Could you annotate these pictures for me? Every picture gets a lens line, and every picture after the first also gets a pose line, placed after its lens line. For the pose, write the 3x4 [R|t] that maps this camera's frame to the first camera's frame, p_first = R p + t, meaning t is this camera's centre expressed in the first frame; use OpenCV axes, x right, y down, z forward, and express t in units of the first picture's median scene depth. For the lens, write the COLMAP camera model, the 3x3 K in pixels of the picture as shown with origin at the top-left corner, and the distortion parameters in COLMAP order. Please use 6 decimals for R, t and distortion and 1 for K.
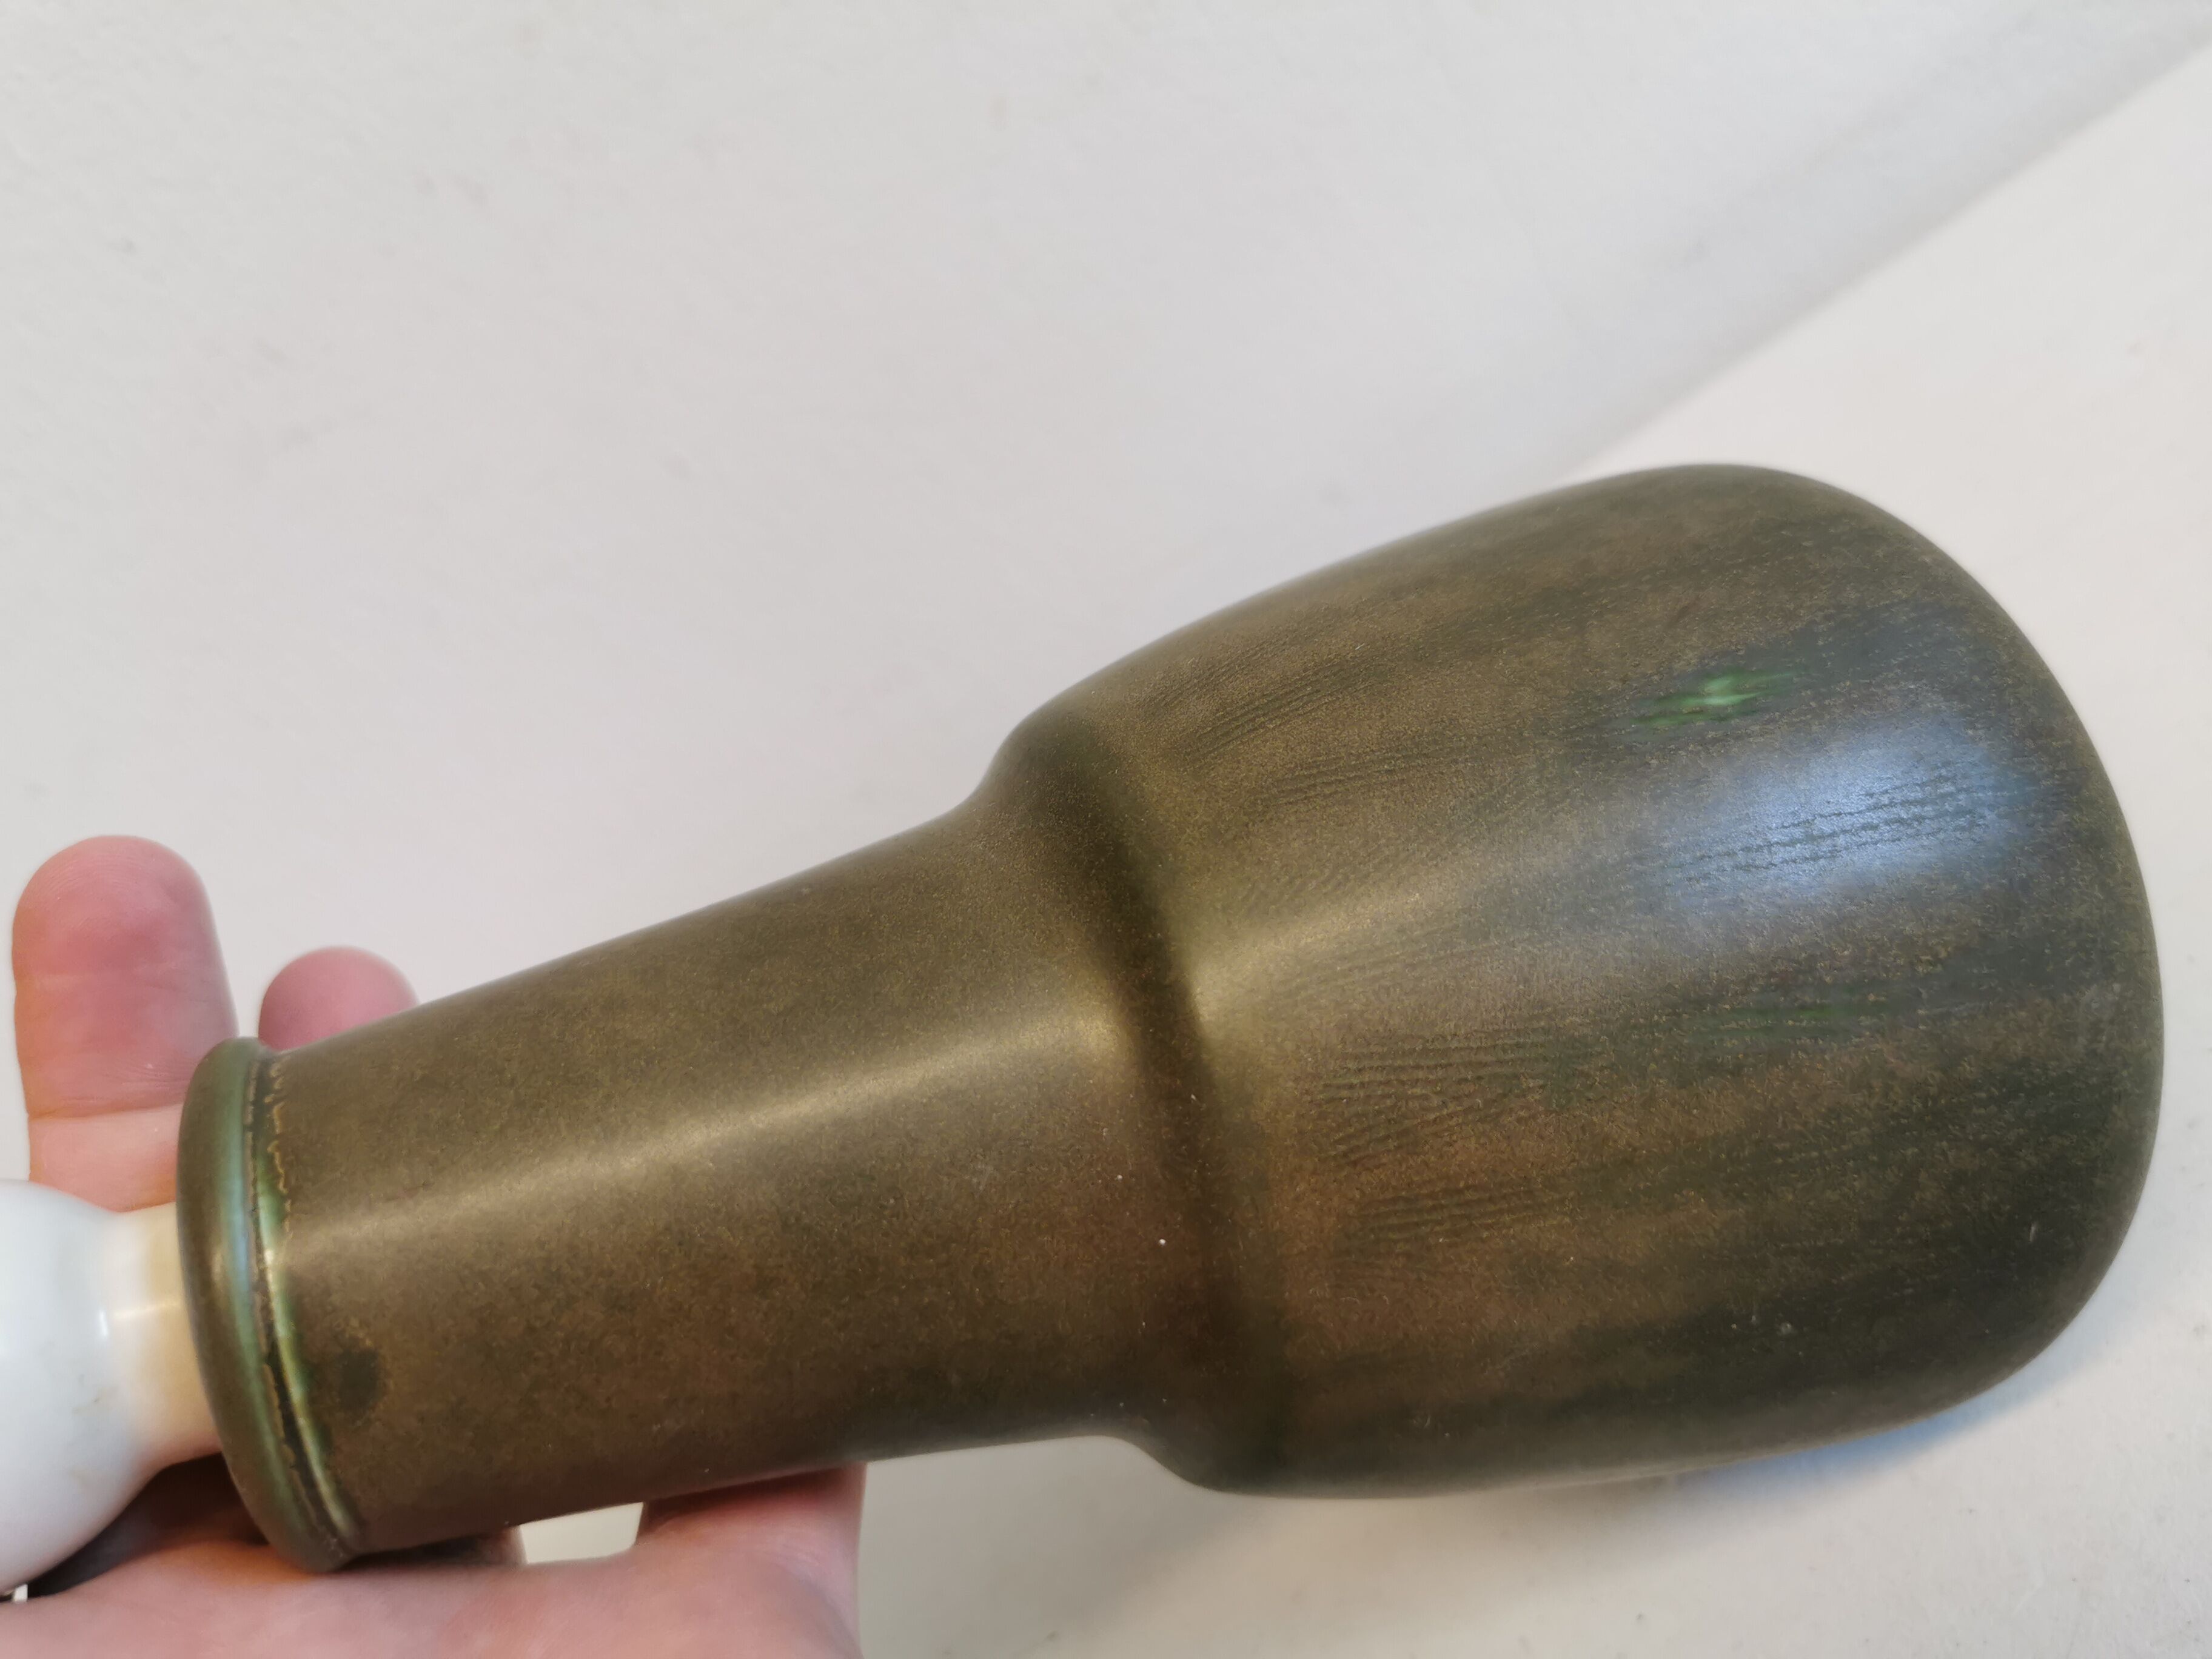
lens RADIAL K [[1750.5, 0, 1103.6], [0, 1750.5, 823.5], [0, 0, 1]] dist [-0.066762, 0.045239]
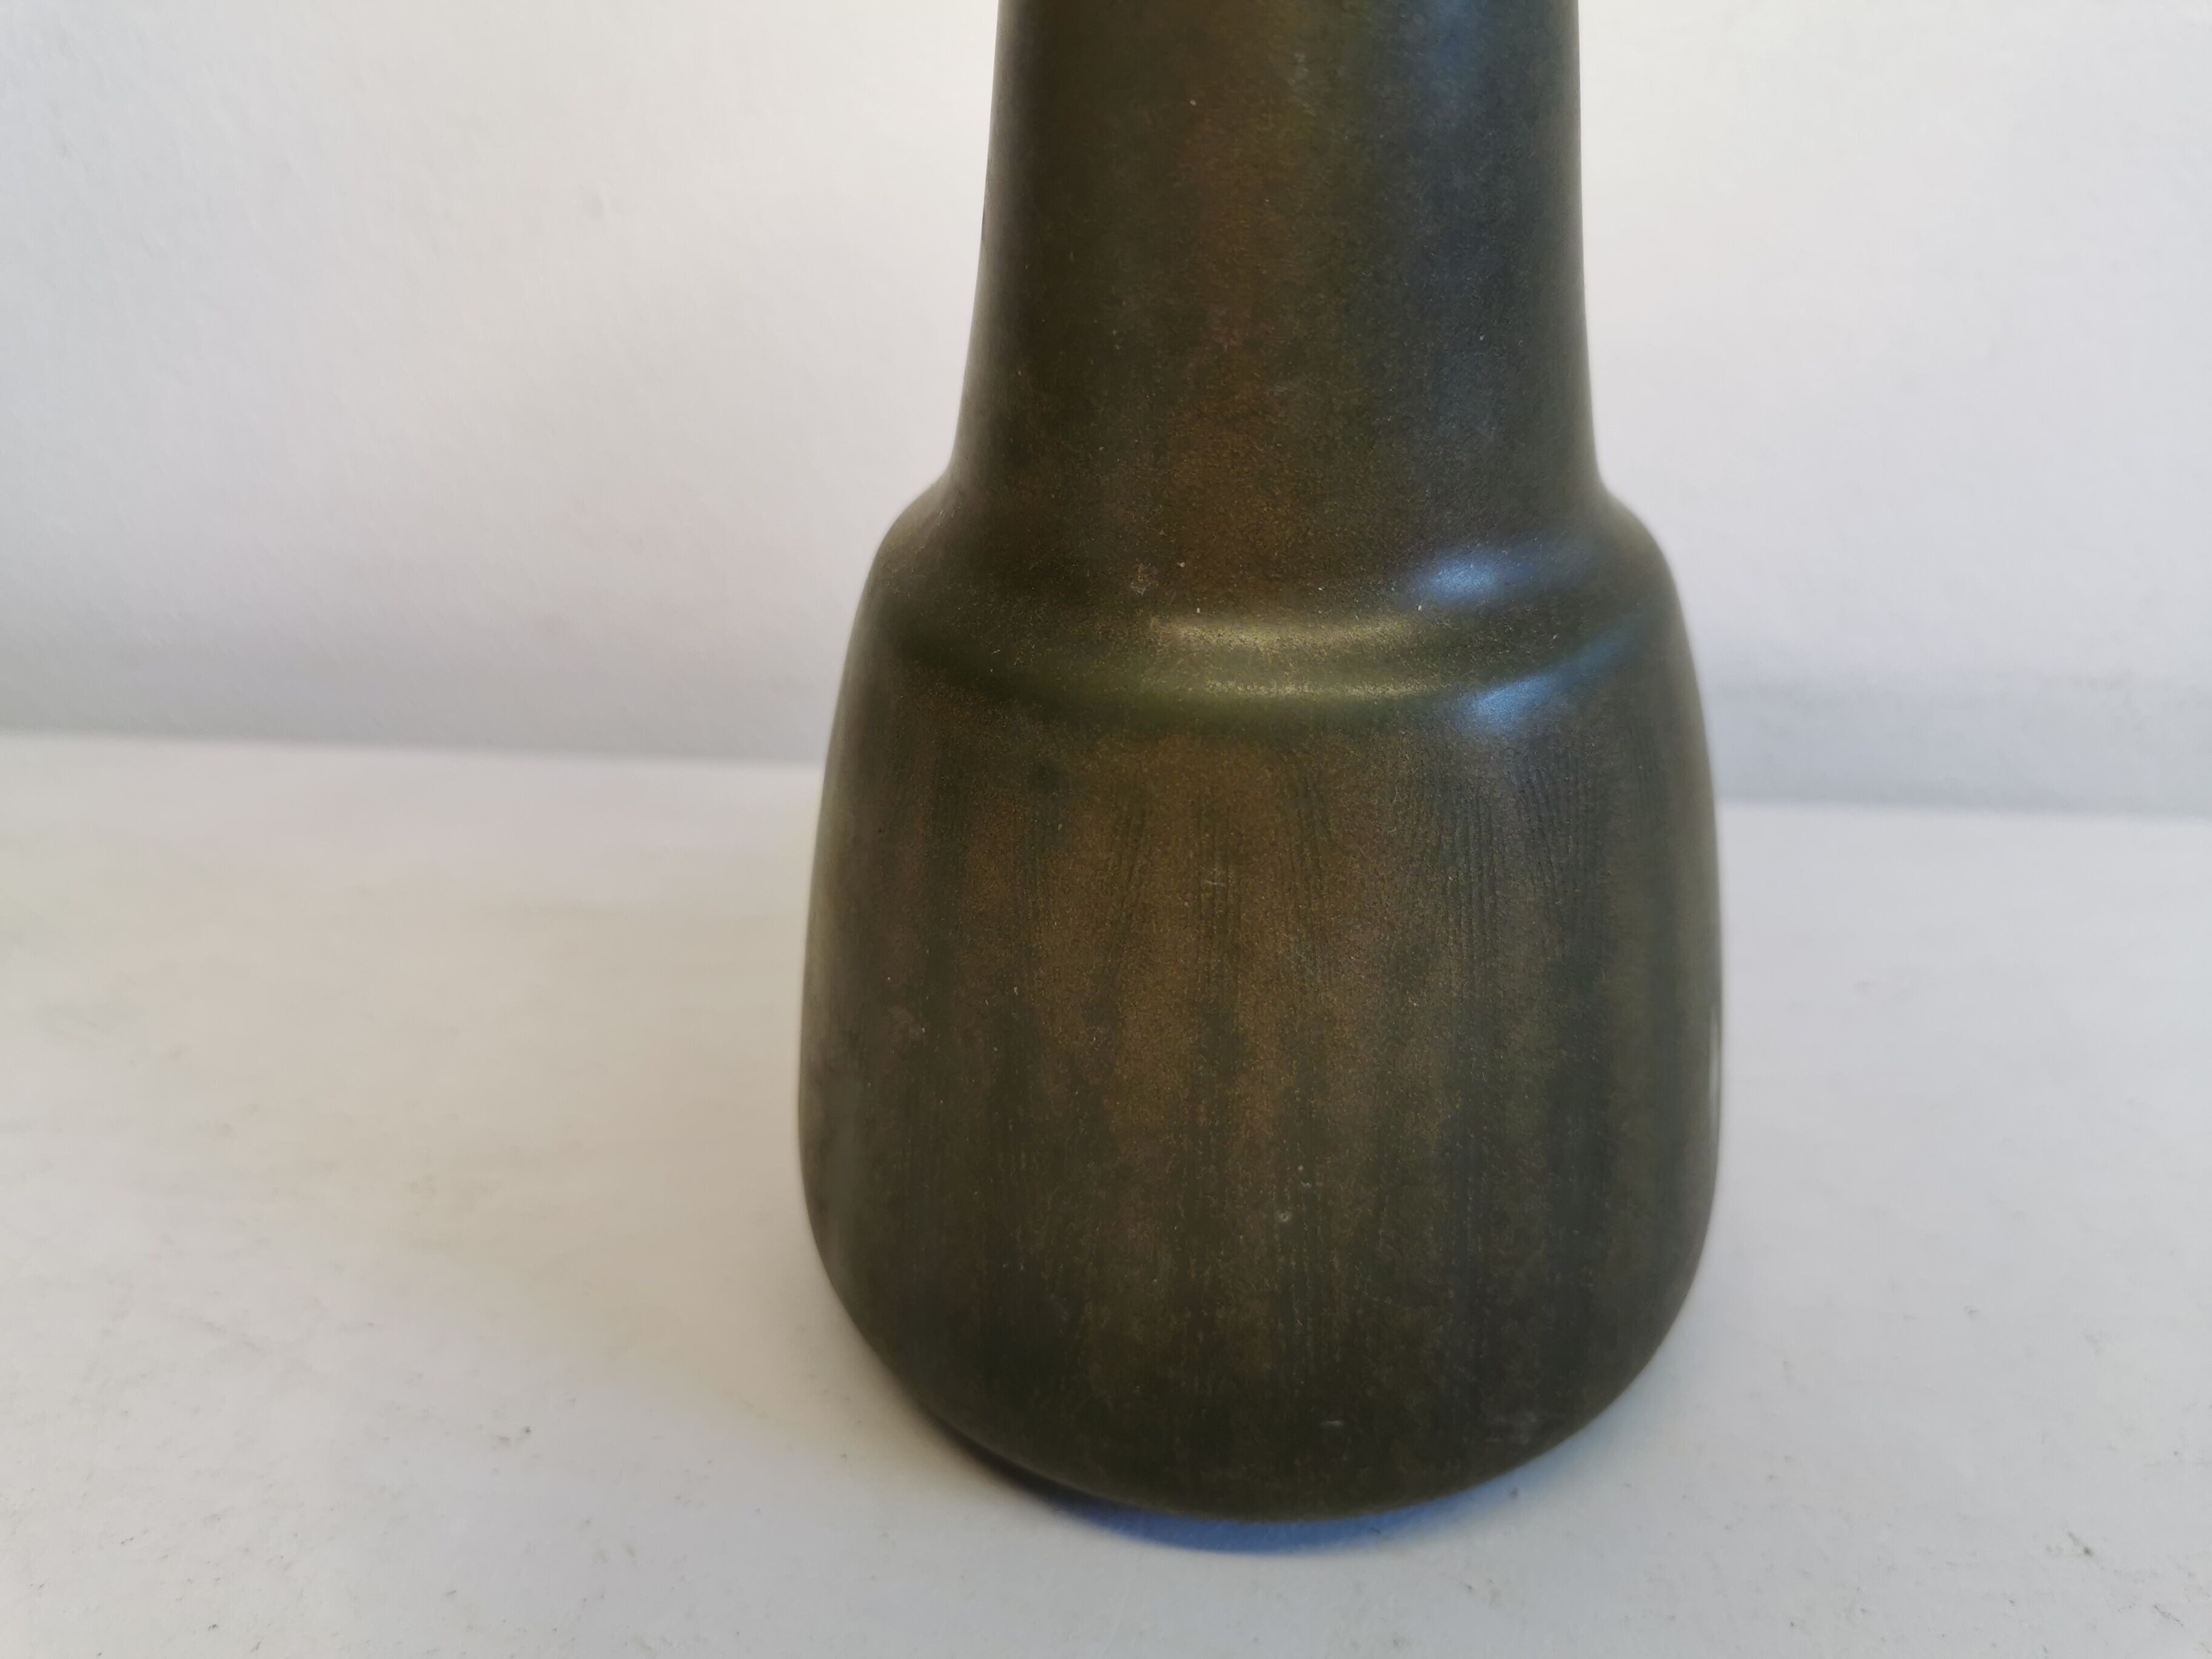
lens RADIAL K [[1750.5, 0, 1082.4], [0, 1750.5, 819.9], [0, 0, 1]] dist [-0.066762, 0.045239]
pose [[-0.016578, 0.986434, 0.163316, -0.007353], [-0.885879, 0.061247, -0.459855, 0.905697], [-0.463620, -0.152302, 0.872846, 0.193046]]
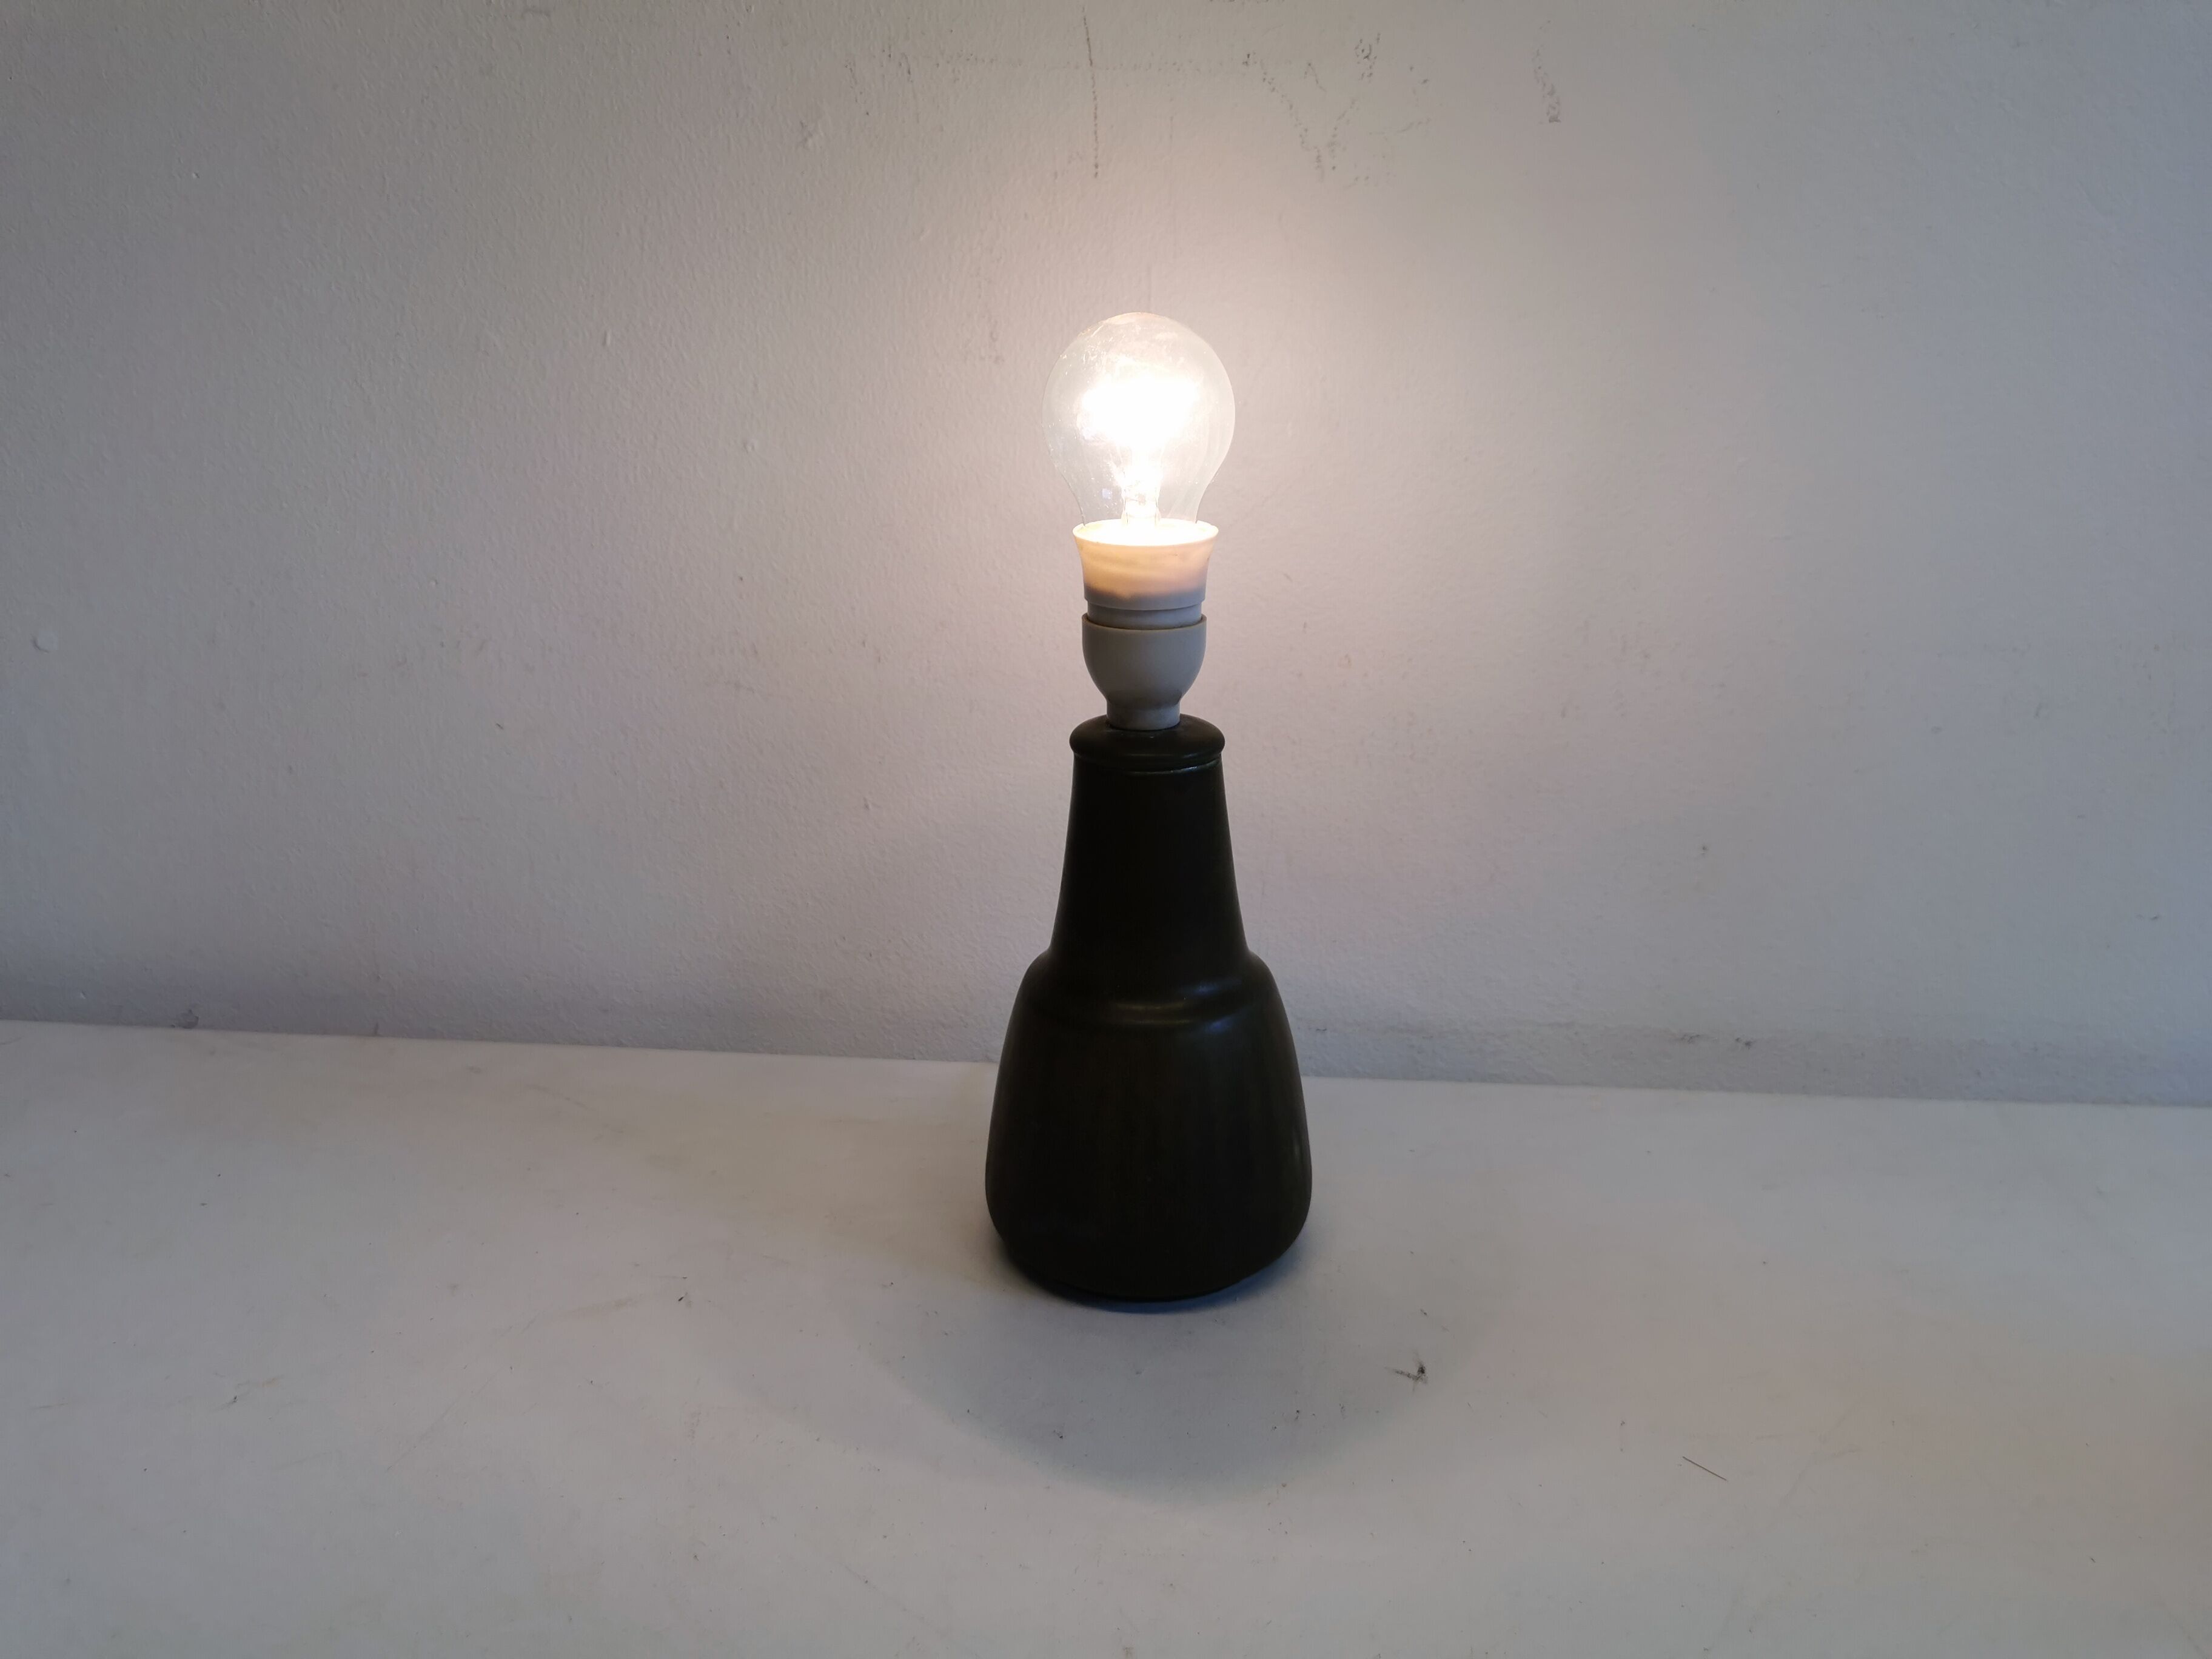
lens RADIAL K [[1750.5, 0, 1116.9], [0, 1750.5, 818.0], [0, 0, 1]] dist [-0.066762, 0.045239]
pose [[-0.019389, 0.999019, -0.039811, -0.200208], [-0.865965, -0.036682, -0.498758, 2.246522], [-0.499729, 0.024805, 0.865827, -2.147693]]
